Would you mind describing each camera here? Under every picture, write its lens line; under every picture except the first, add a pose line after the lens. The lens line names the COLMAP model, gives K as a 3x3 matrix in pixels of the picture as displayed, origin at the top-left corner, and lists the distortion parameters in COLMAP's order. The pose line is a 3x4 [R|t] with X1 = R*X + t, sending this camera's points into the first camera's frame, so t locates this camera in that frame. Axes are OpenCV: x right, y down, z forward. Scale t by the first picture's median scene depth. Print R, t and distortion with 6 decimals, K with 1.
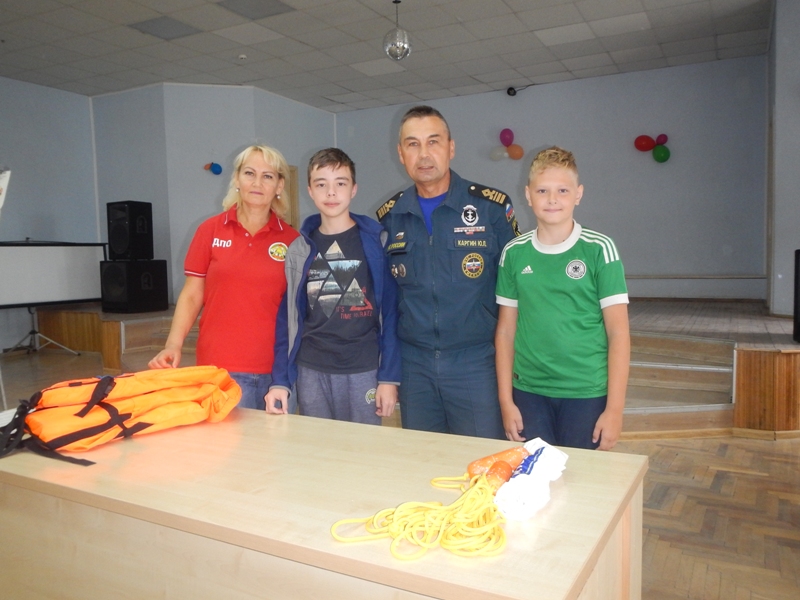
lens RADIAL K [[650.3, 0, 400.8], [0, 650.3, 297.6], [0, 0, 1]] dist [0.005227, -0.001661]
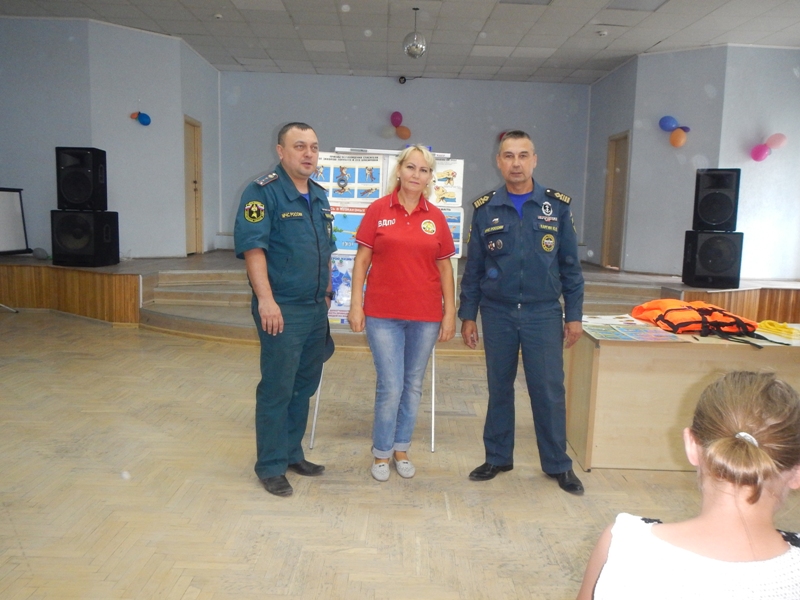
lens RADIAL K [[650.3, 0, 400.8], [0, 650.3, 297.6], [0, 0, 1]] dist [0.005227, -0.001661]
pose [[0.877775, -0.015008, 0.478838, -0.460805], [-0.014129, 0.998263, 0.057188, 0.007966], [-0.478865, -0.056964, 0.876039, -0.053376]]
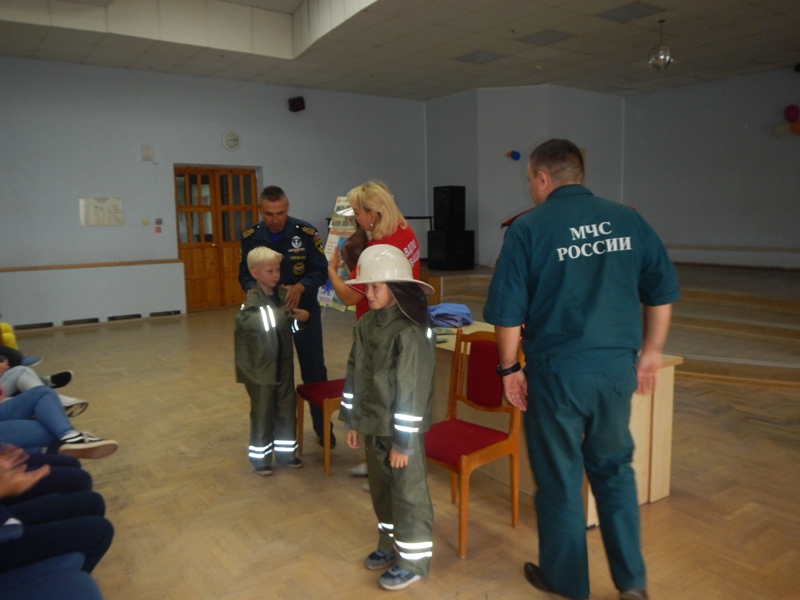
lens RADIAL K [[658.1, 0, 409.9], [0, 658.1, 300.5], [0, 0, 1]] dist [-0.000842, -0.001323]
pose [[0.901828, 0.057993, -0.428186, 0.093012], [-0.030787, 0.997058, 0.070198, -0.007065], [0.430997, -0.050123, 0.900960, -0.242801]]
